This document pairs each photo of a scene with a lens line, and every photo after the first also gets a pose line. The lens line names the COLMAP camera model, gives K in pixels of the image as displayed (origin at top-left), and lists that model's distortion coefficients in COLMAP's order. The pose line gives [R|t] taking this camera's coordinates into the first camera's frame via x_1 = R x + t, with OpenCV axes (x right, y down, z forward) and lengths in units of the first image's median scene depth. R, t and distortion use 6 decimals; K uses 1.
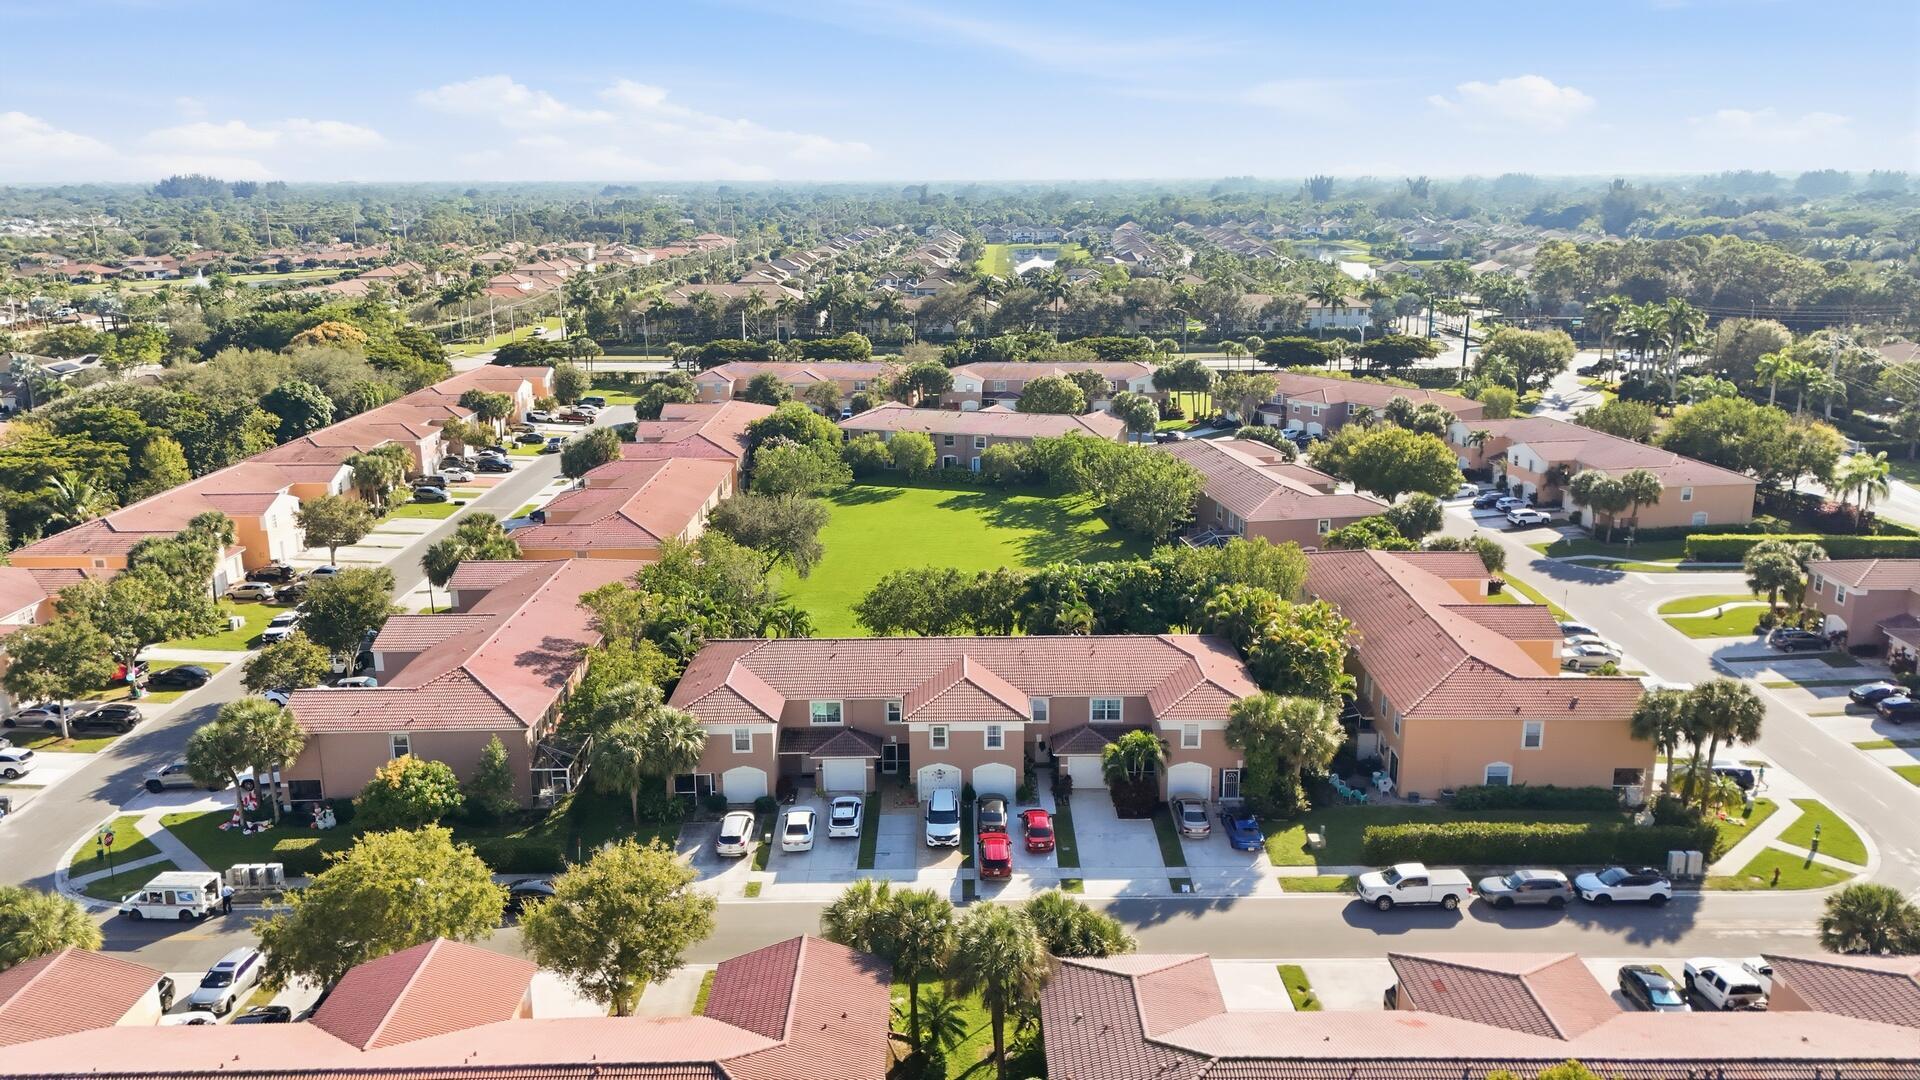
lens RADIAL K [[1426.6, 0, 954.5], [0, 1426.6, 541.1], [0, 0, 1]] dist [0.042520, -0.028185]
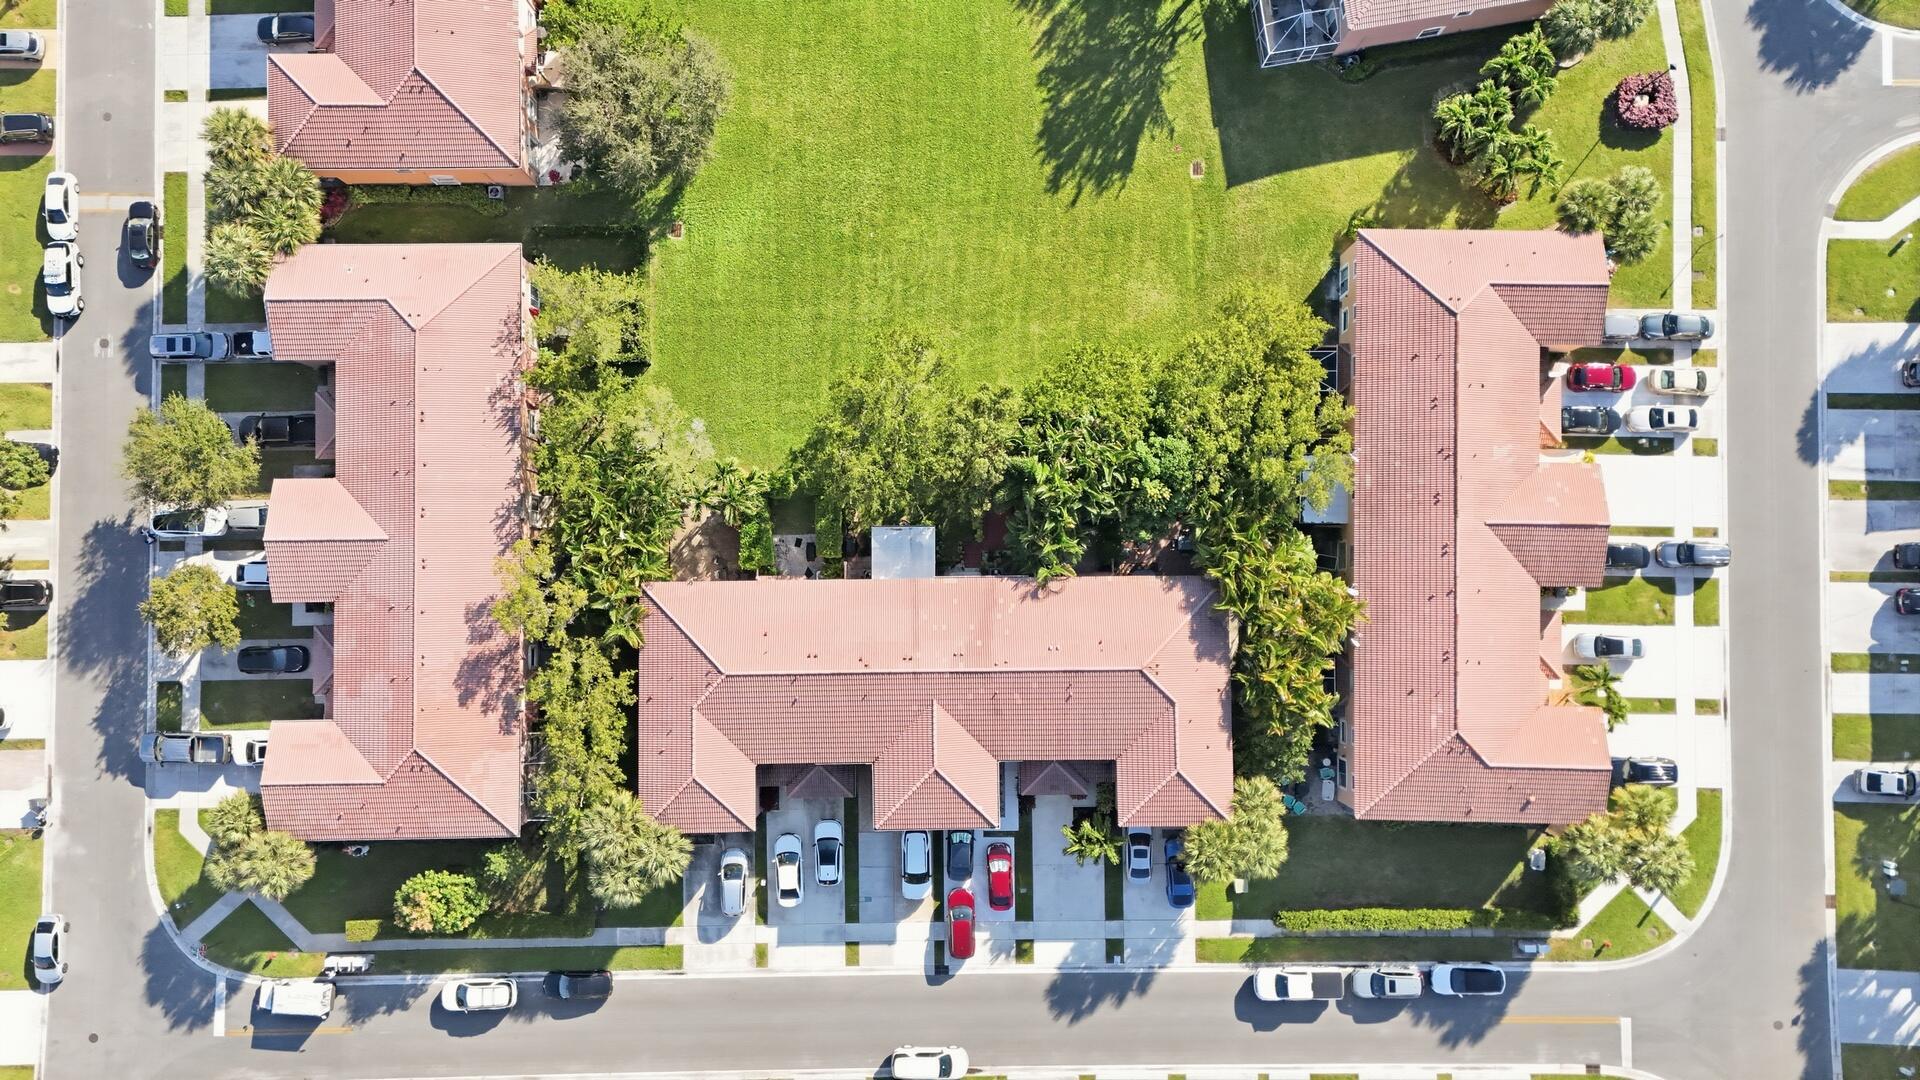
lens RADIAL K [[1426.6, 0, 954.1], [0, 1426.6, 543.8], [0, 0, 1]] dist [0.042520, -0.028185]
pose [[0.999919, -0.010300, 0.007517, 0.013215], [-0.004264, 0.285475, 0.958377, -0.794312], [-0.012017, -0.958331, 0.285408, 0.766967]]
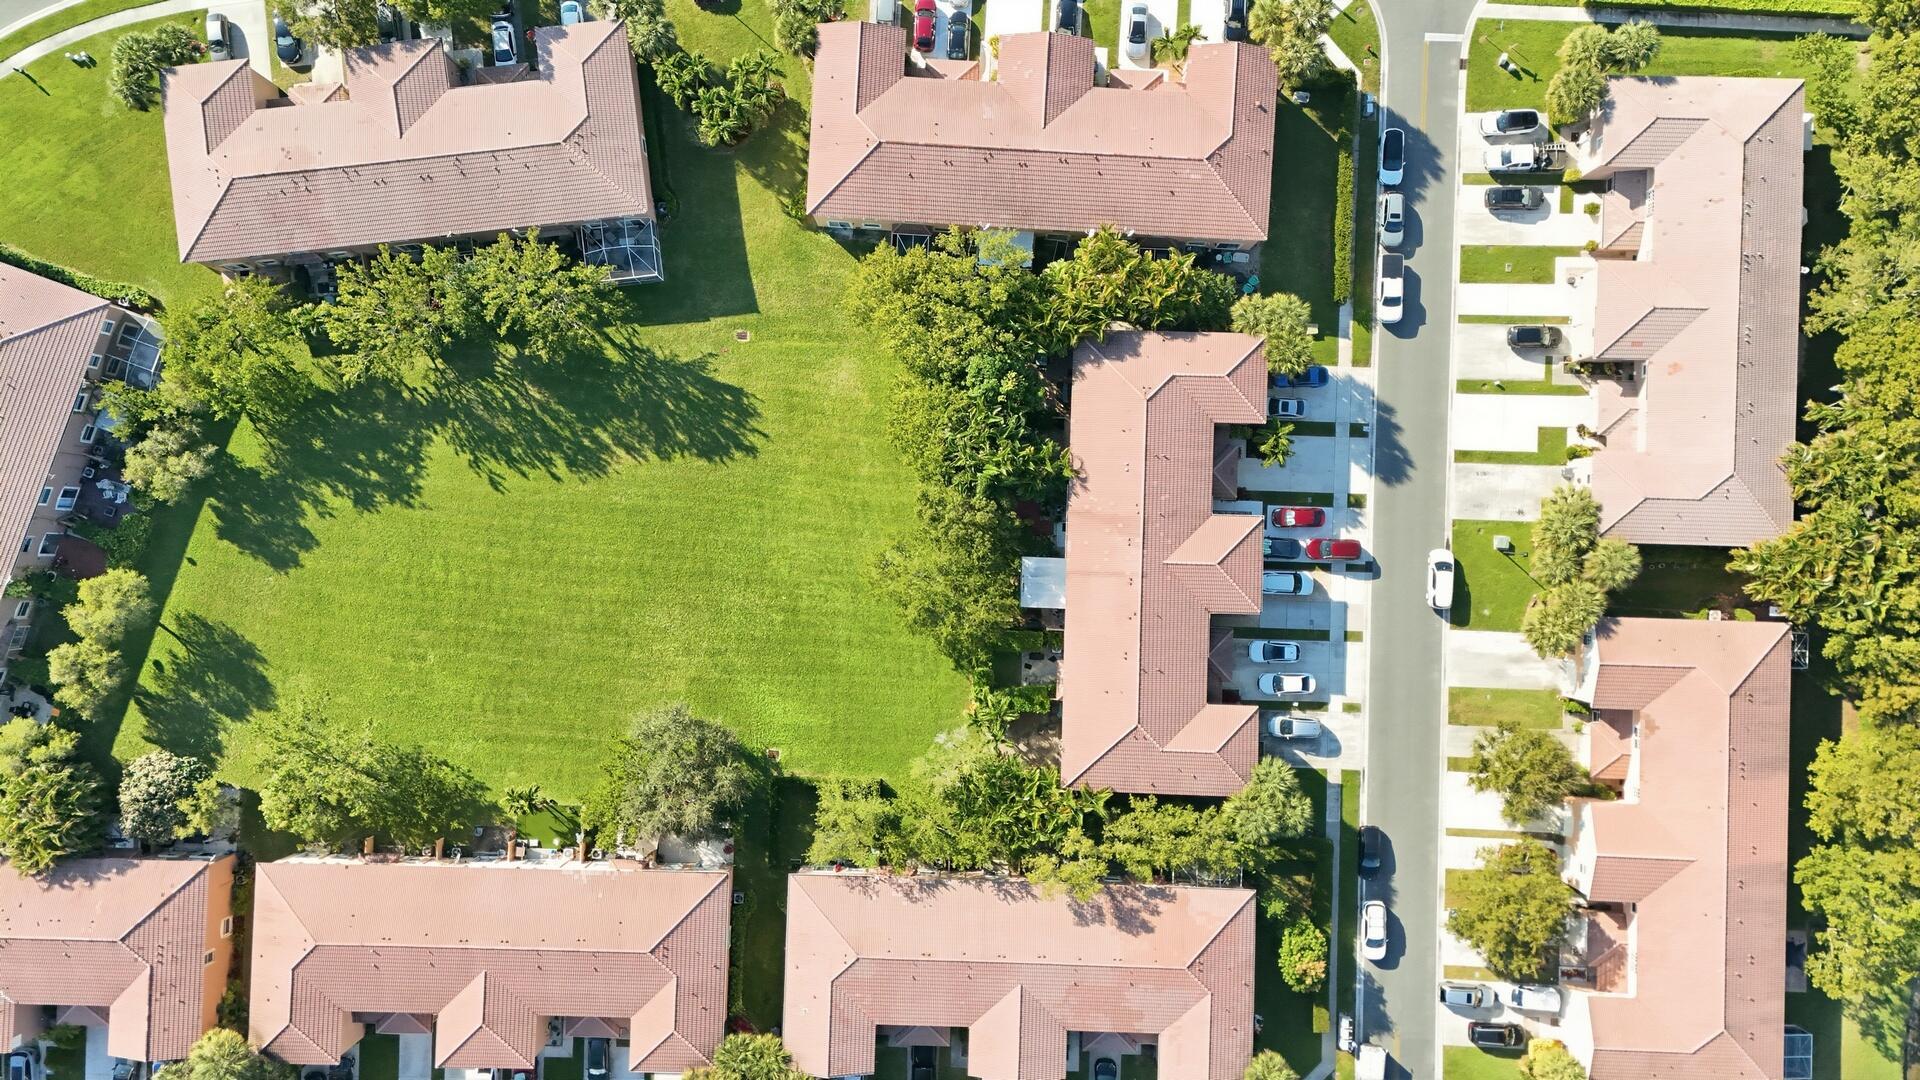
lens RADIAL K [[1426.6, 0, 967.8], [0, 1426.6, 544.9], [0, 0, 1]] dist [0.042520, -0.028185]
pose [[0.031008, -0.999313, 0.020321, -0.007477], [0.244891, 0.027307, 0.969166, -1.056776], [-0.969055, -0.025075, 0.245570, 0.798804]]
